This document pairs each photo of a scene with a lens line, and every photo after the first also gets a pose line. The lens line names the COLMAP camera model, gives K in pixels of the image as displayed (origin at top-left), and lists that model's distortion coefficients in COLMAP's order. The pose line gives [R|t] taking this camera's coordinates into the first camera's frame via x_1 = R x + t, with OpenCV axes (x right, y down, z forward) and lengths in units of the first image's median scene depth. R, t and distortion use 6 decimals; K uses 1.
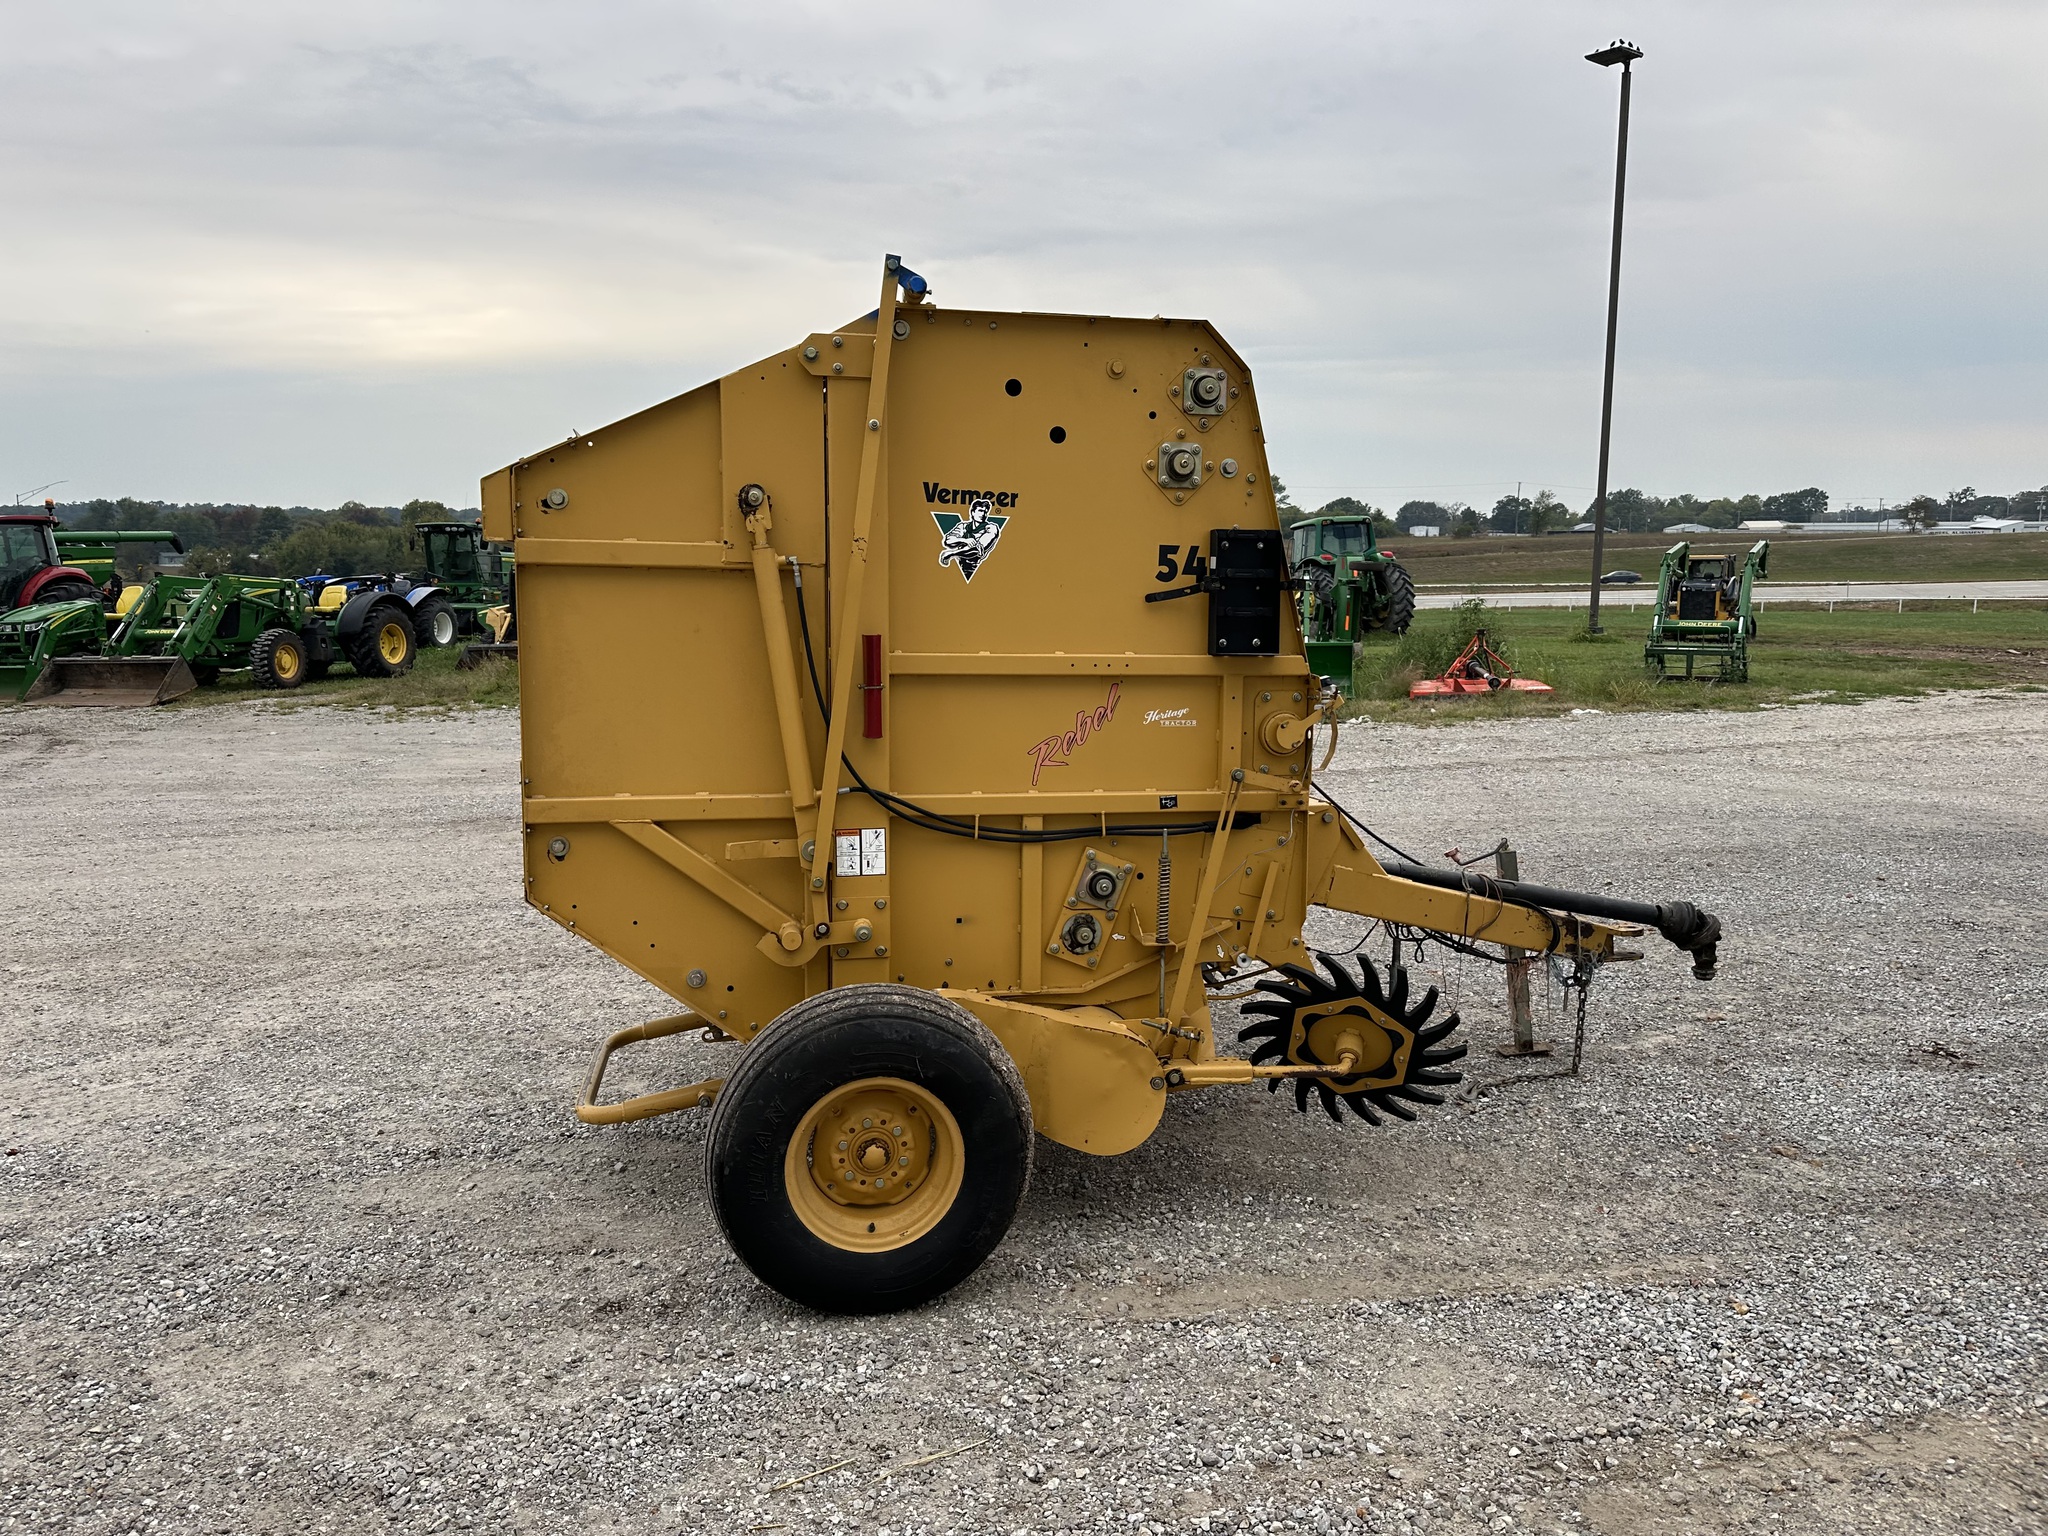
lens RADIAL K [[1431.2, 0, 1019.4], [0, 1431.2, 755.5], [0, 0, 1]] dist [0.089212, -0.131981]
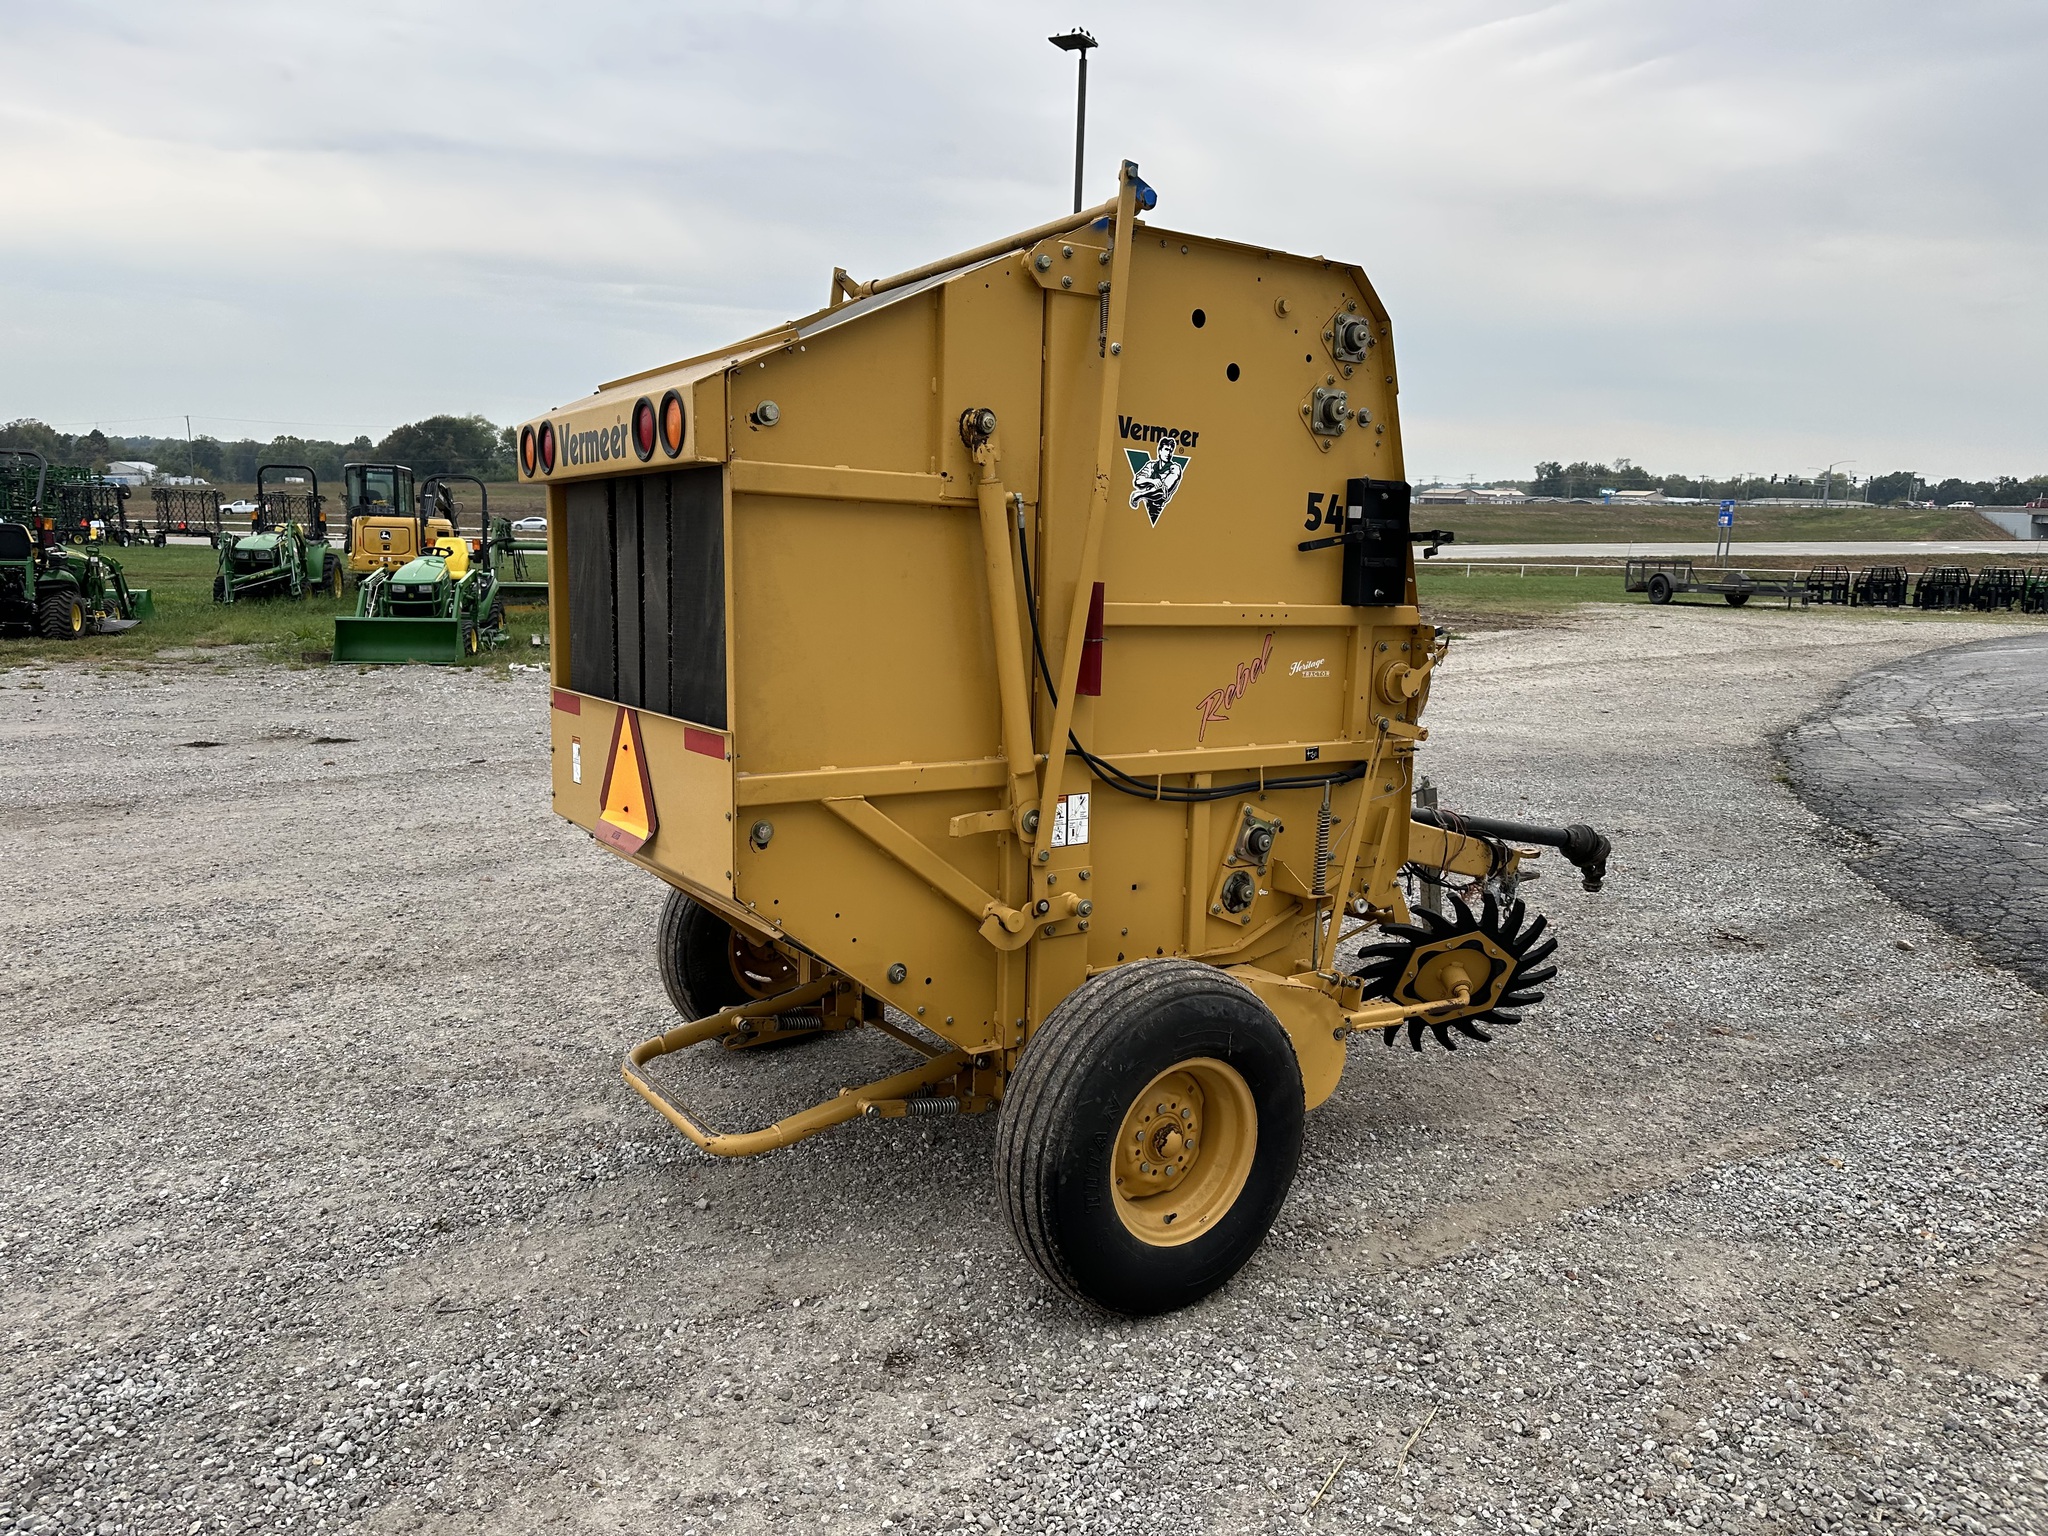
lens RADIAL K [[1427.4, 0, 1019.0], [0, 1427.4, 764.7], [0, 0, 1]] dist [0.088238, -0.117116]
pose [[0.916799, -0.039981, 0.397342, -0.492598], [0.023898, 0.998685, 0.045349, -0.010010], [-0.398633, -0.032080, 0.916549, 0.173883]]
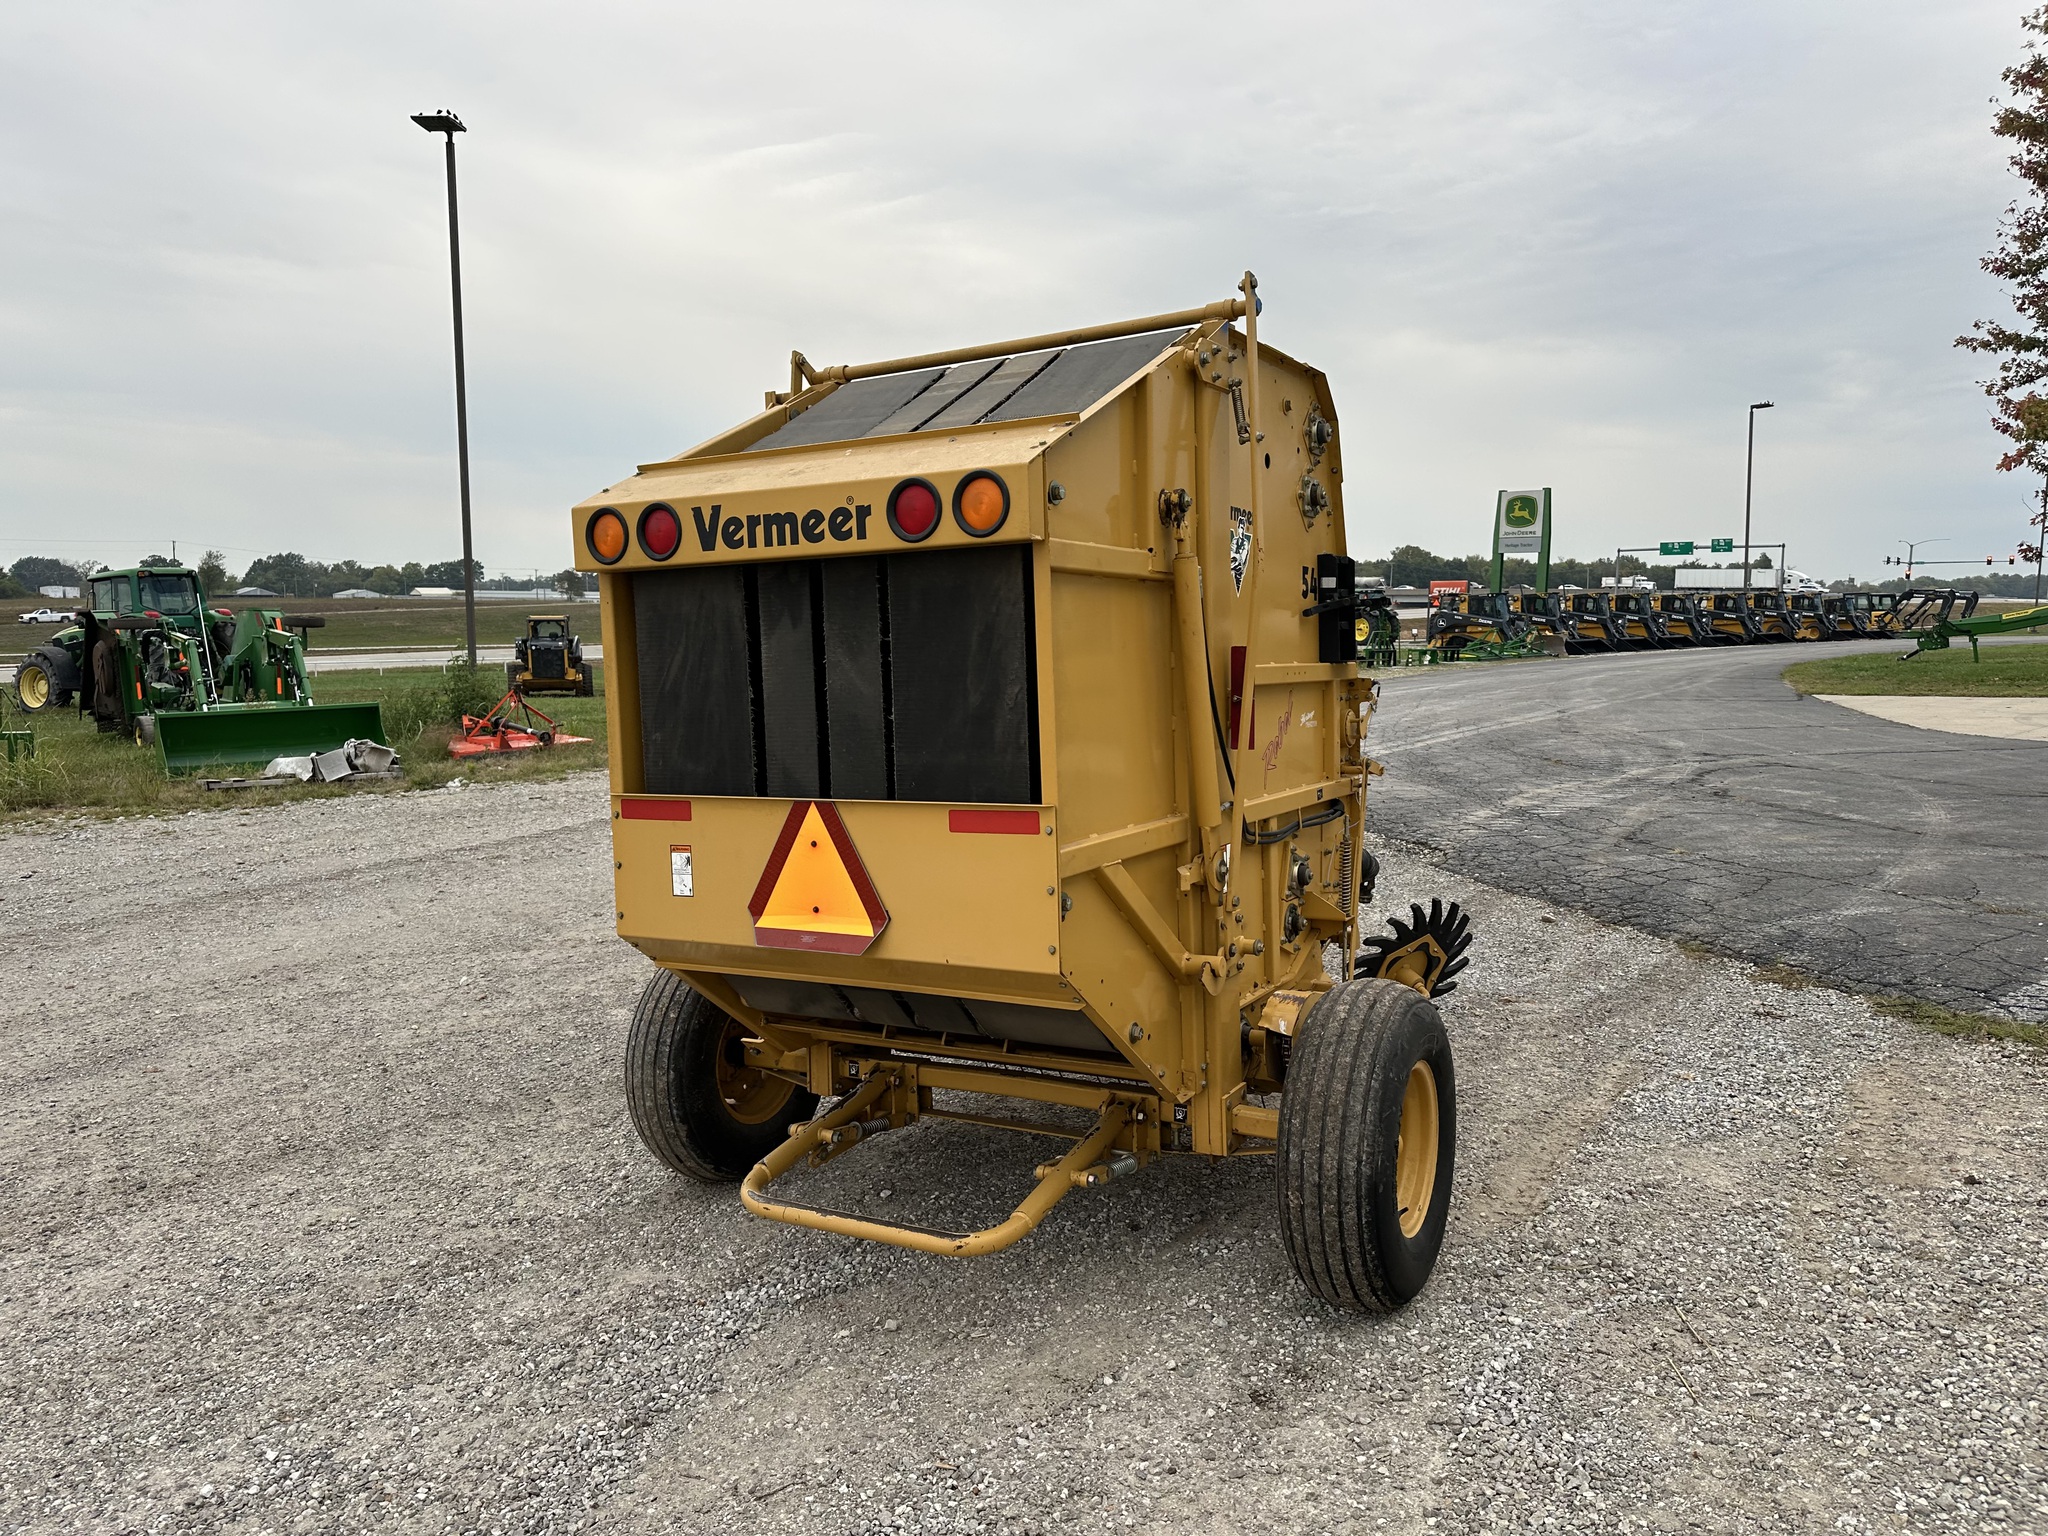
lens RADIAL K [[1433.9, 0, 1032.7], [0, 1433.9, 765.9], [0, 0, 1]] dist [0.040336, -0.032491]
pose [[0.641116, -0.078801, 0.763388, -0.923125], [0.107356, 0.994143, 0.012459, -0.028763], [-0.759898, 0.073967, 0.645820, 0.455931]]
